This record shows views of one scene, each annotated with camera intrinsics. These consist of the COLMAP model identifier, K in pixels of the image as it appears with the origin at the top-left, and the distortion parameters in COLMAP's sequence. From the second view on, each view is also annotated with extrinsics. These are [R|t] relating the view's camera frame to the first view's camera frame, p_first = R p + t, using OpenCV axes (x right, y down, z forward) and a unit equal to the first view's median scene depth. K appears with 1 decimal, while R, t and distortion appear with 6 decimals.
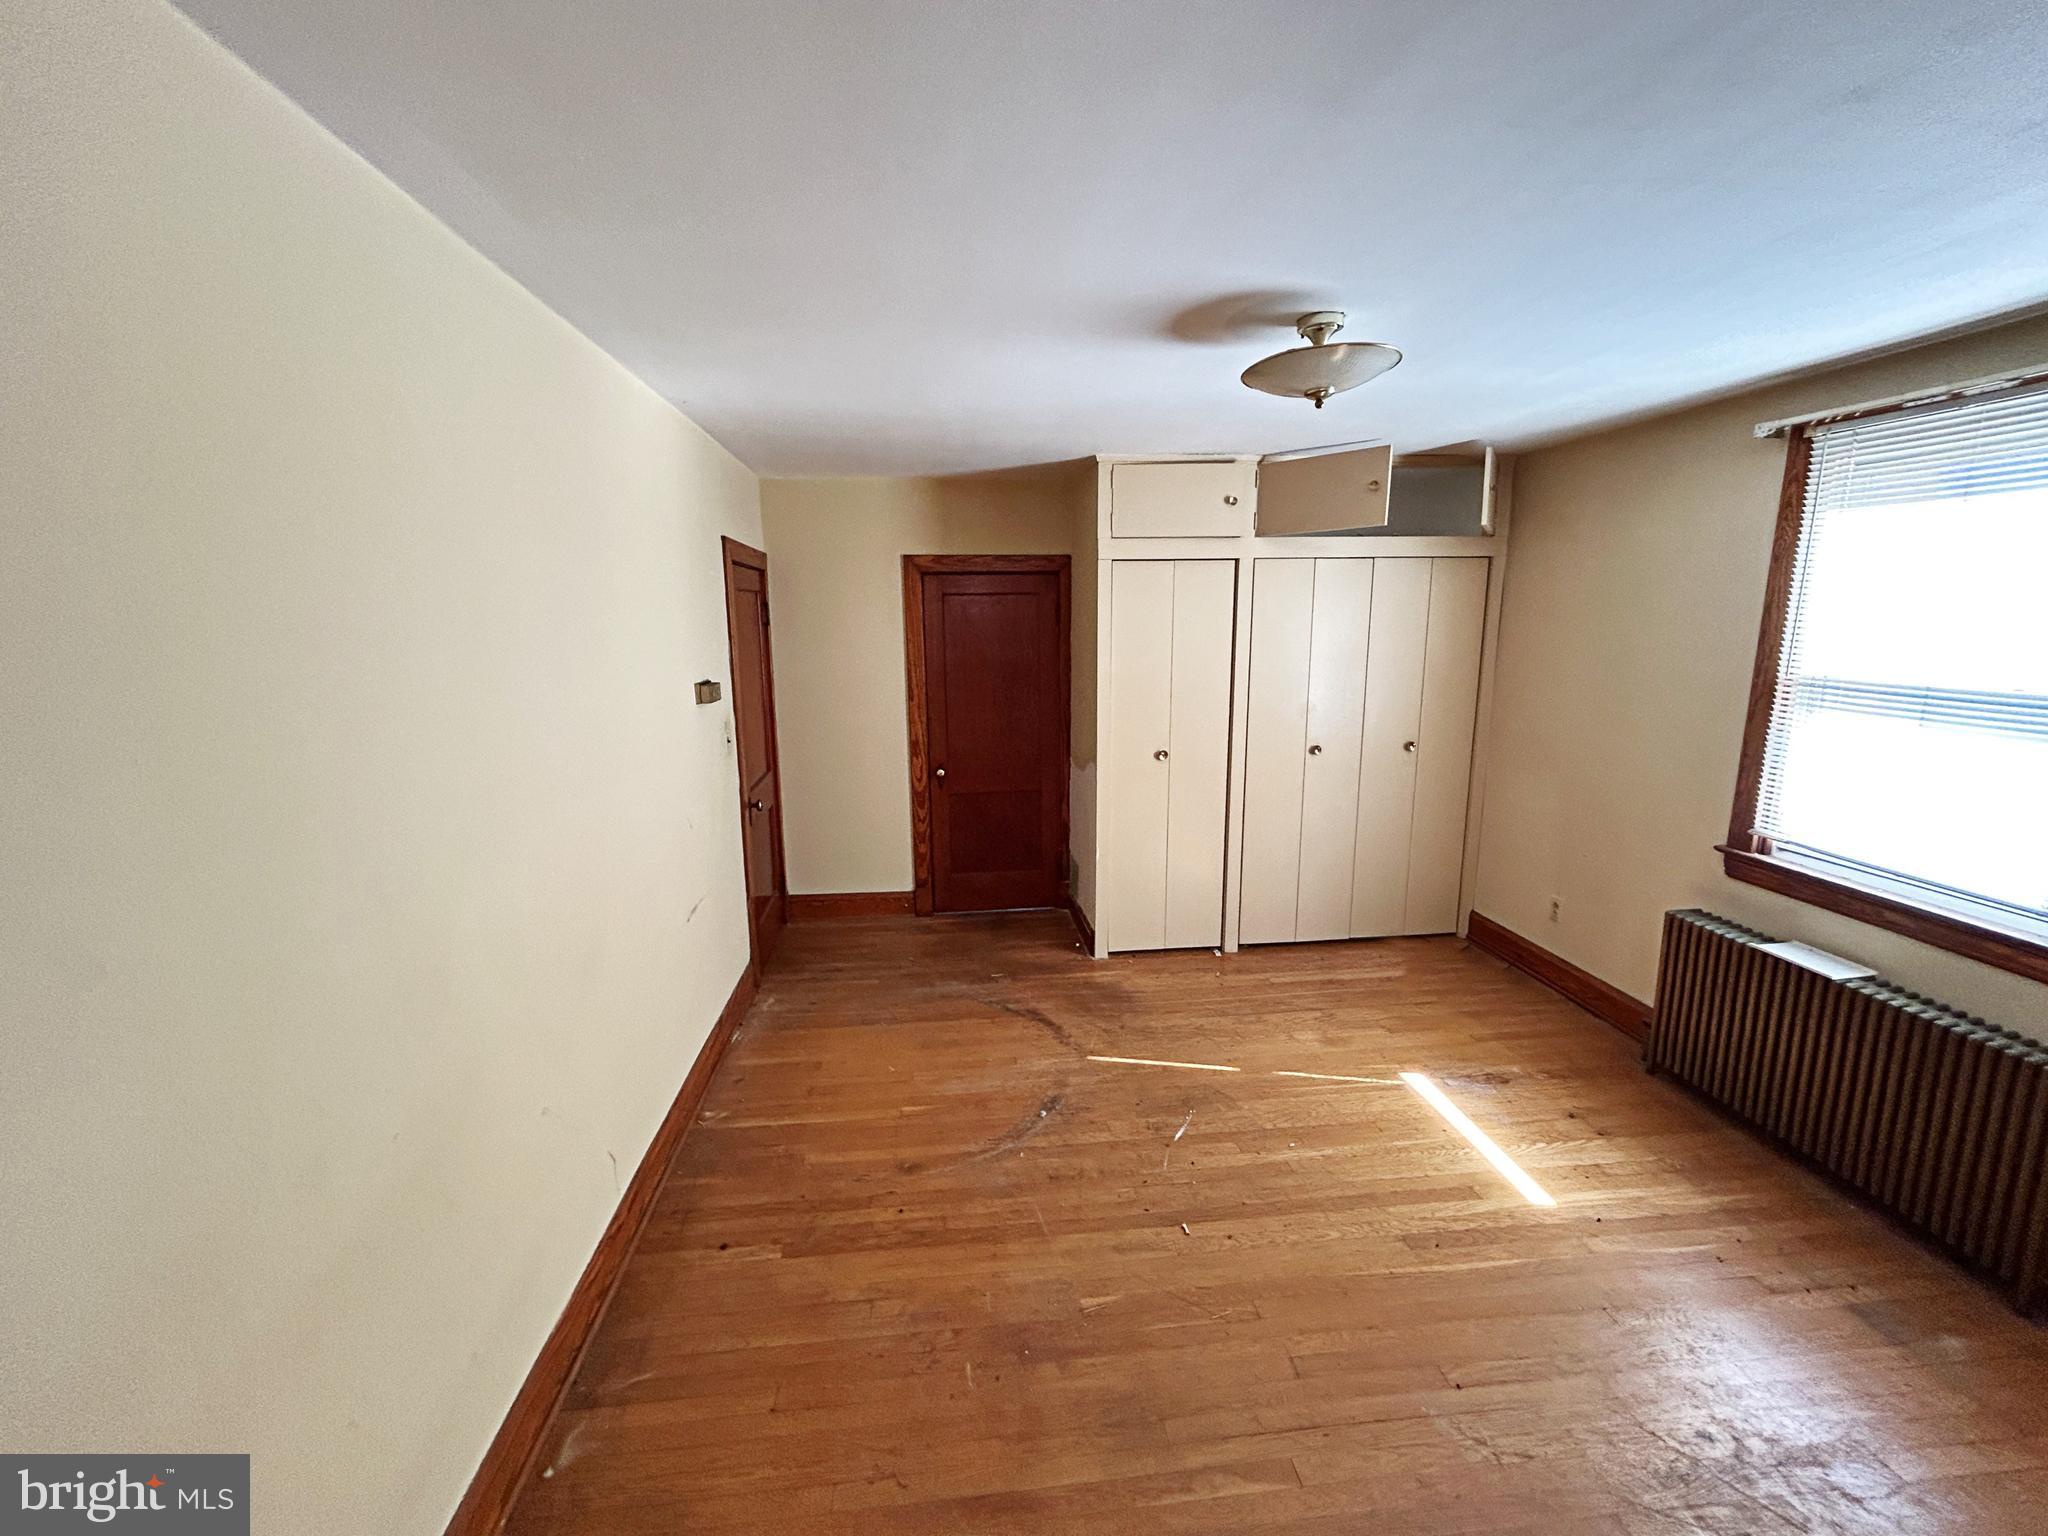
lens RADIAL K [[840.5, 0, 1008.5], [0, 840.5, 752.3], [0, 0, 1]] dist [-0.001586, 0.000131]
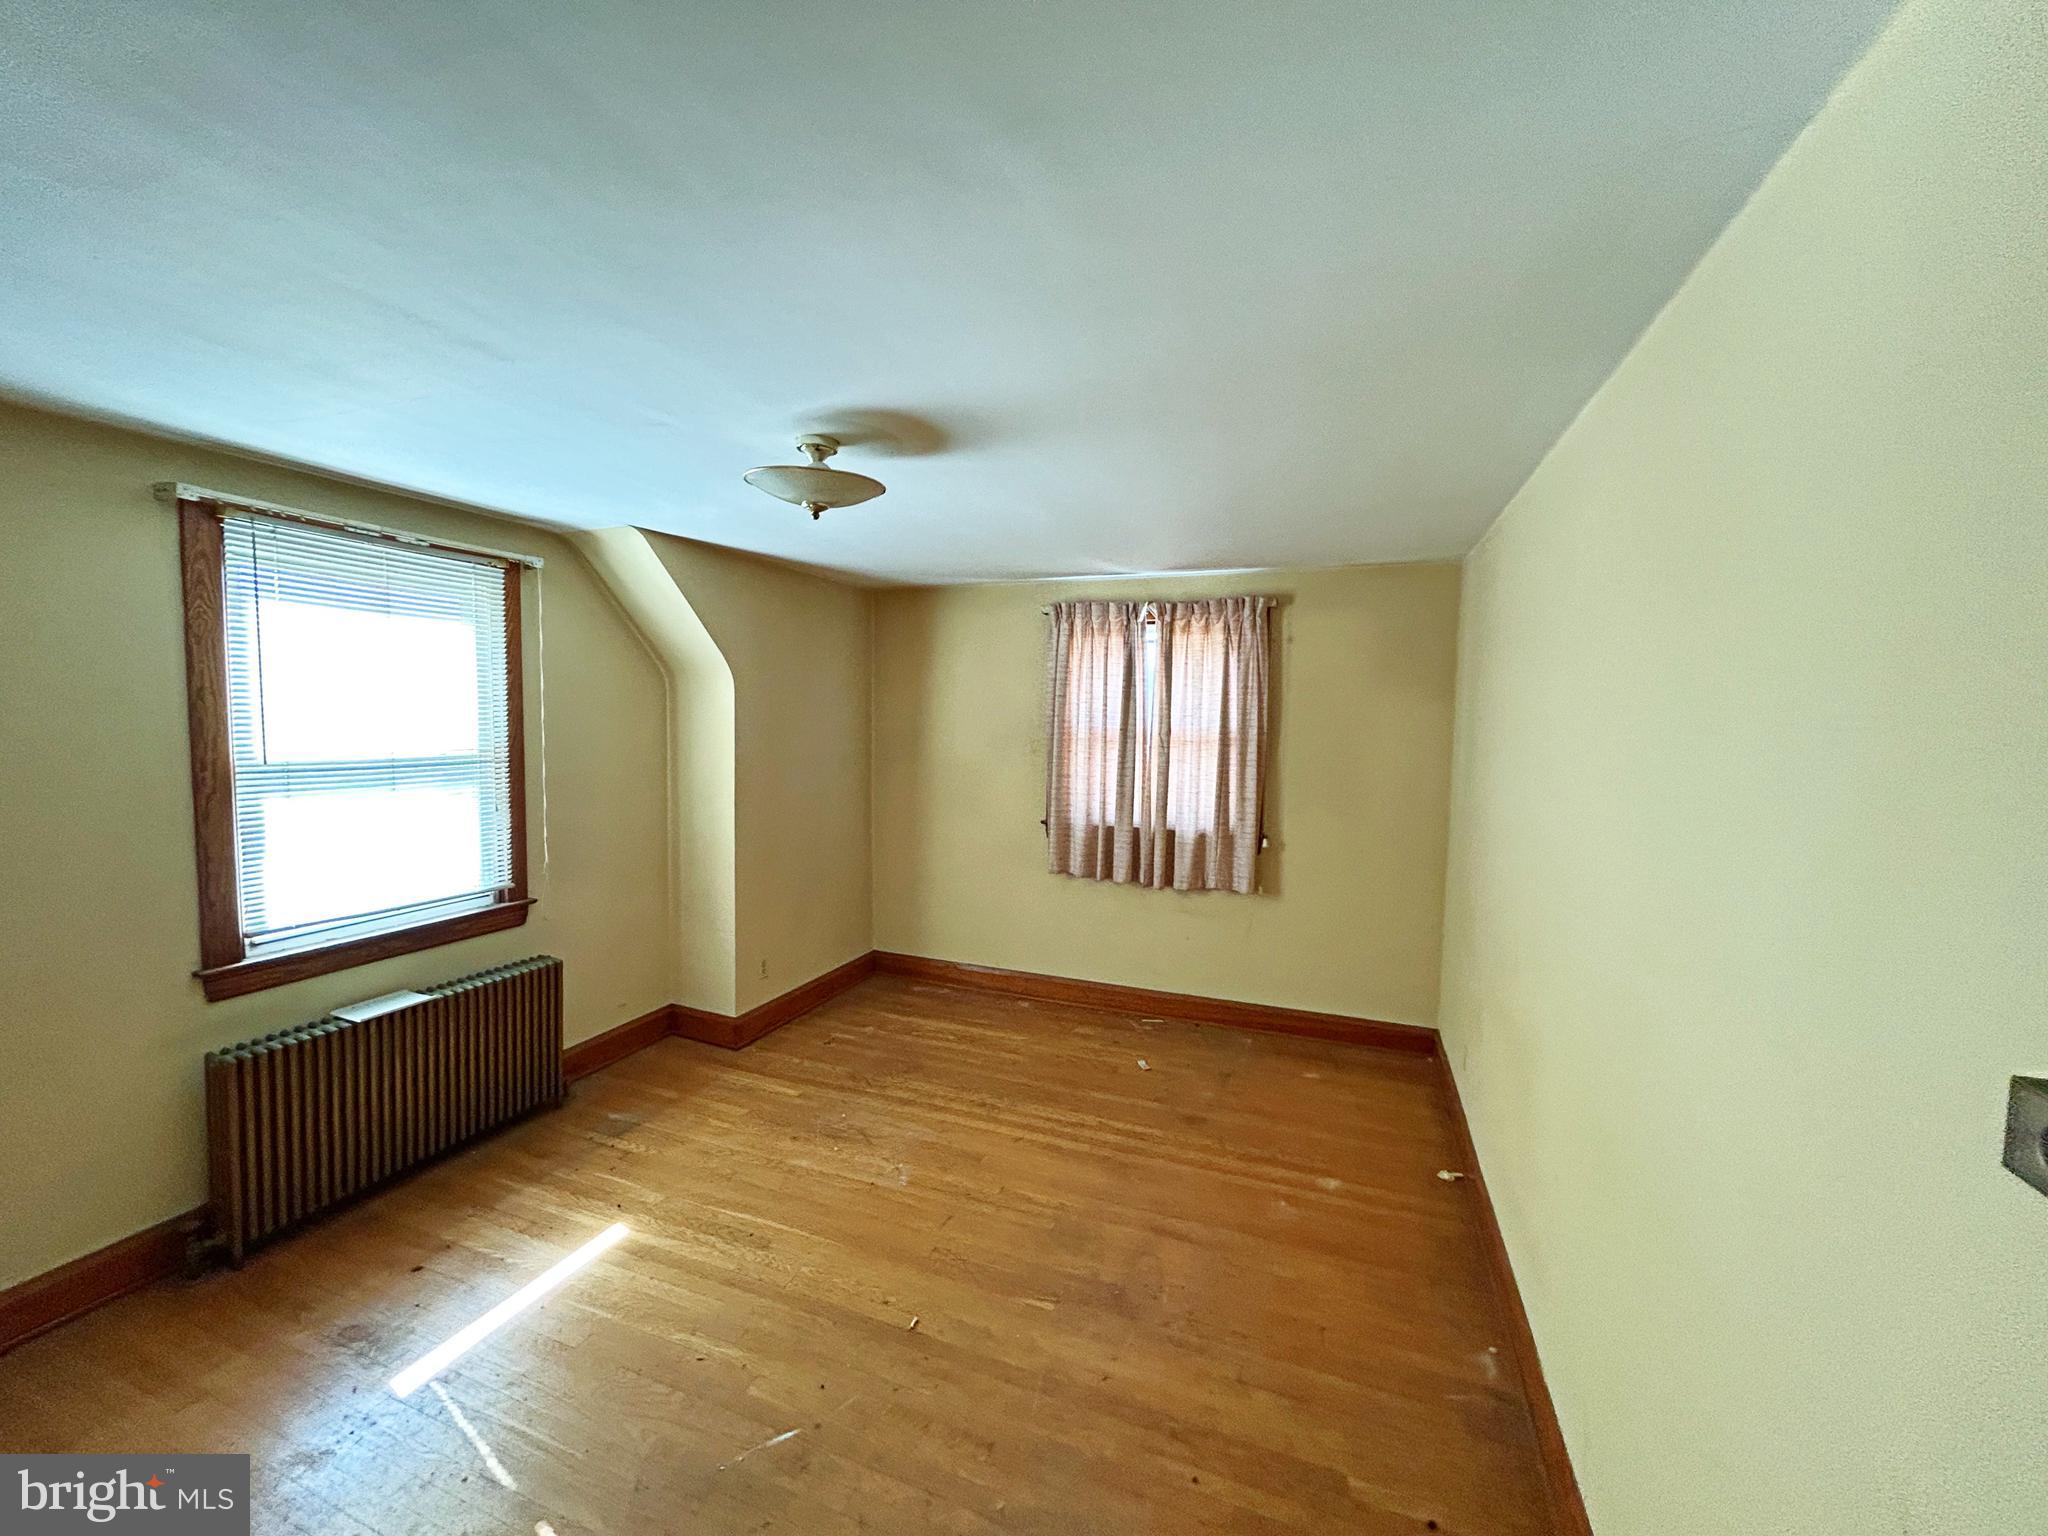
lens RADIAL K [[840.5, 0, 1009.0], [0, 840.5, 761.2], [0, 0, 1]] dist [-0.001586, 0.000131]
pose [[-0.893468, -0.034241, 0.447821, -0.301972], [0.066203, 0.976157, 0.206722, -0.266809], [-0.444222, 0.214346, -0.869898, 1.632868]]
